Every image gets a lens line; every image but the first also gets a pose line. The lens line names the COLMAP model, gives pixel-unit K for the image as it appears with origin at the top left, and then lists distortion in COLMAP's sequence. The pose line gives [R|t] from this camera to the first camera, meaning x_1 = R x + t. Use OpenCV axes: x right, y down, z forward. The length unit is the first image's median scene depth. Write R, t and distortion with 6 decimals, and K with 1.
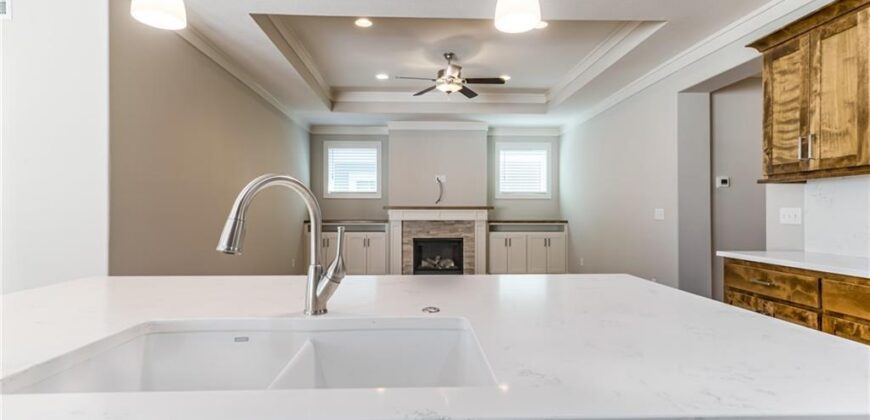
lens RADIAL K [[417.5, 0, 445.4], [0, 417.5, 211.3], [0, 0, 1]] dist [0.000775, -0.000046]
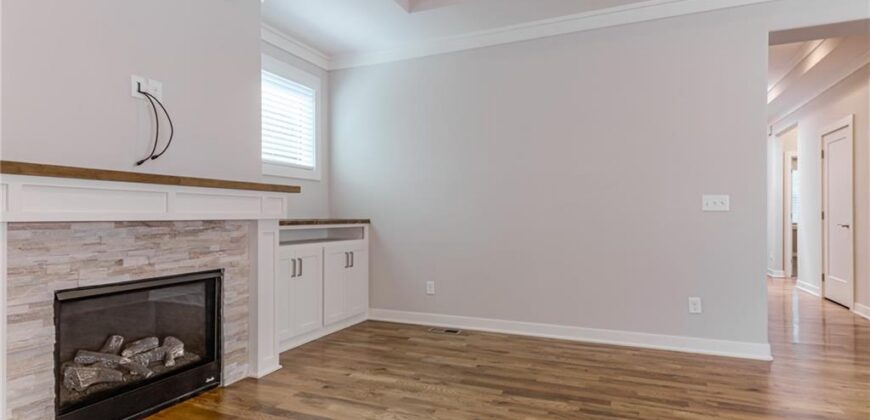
lens RADIAL K [[440.6, 0, 448.2], [0, 440.6, 212.0], [0, 0, 1]] dist [0.007820, 0.000105]
pose [[0.421029, 0.006448, 0.907024, -0.222828], [0.002269, 0.999964, -0.008162, 0.018413], [-0.907044, 0.005494, 0.420999, 0.664477]]
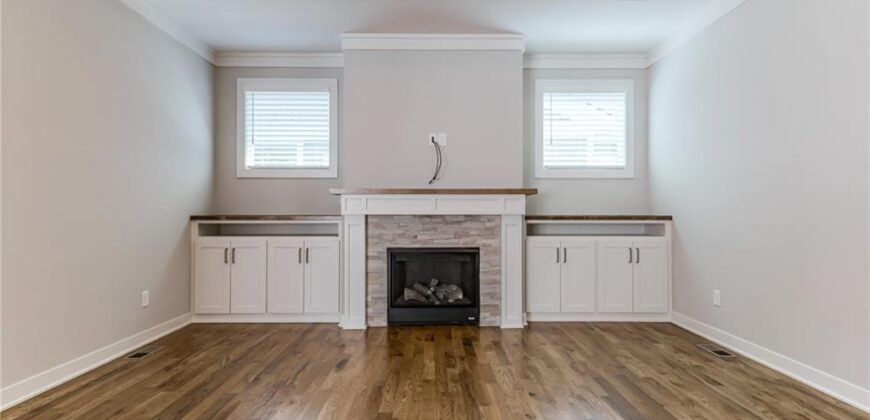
lens RADIAL K [[460.6, 0, 443.7], [0, 460.6, 207.5], [0, 0, 1]] dist [0.003070, 0.000074]
pose [[0.999626, -0.000799, -0.027334, 0.012610], [0.000554, 0.999960, -0.008963, 0.017492], [0.027340, 0.008944, 0.999586, 0.403169]]
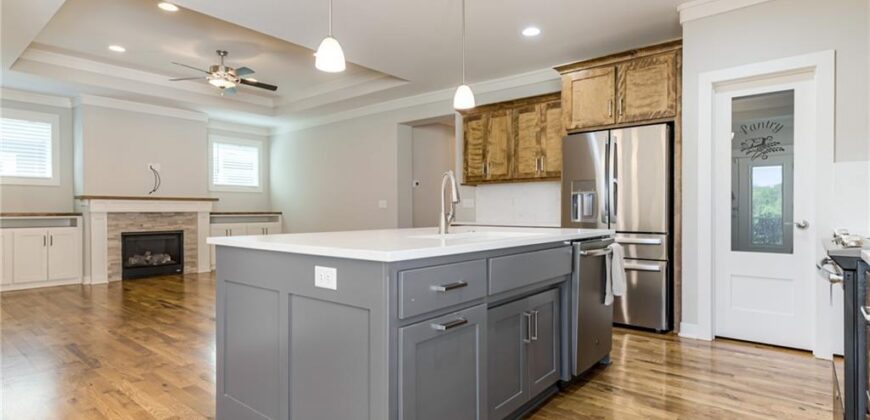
lens RADIAL K [[420.5, 0, 414.1], [0, 420.5, 211.3], [0, 0, 1]] dist [0.012376, -0.000213]
pose [[0.705349, -0.003265, 0.708852, -0.273933], [-0.000282, 0.999988, 0.004886, 0.014997], [-0.708860, -0.003646, 0.705340, -0.066416]]
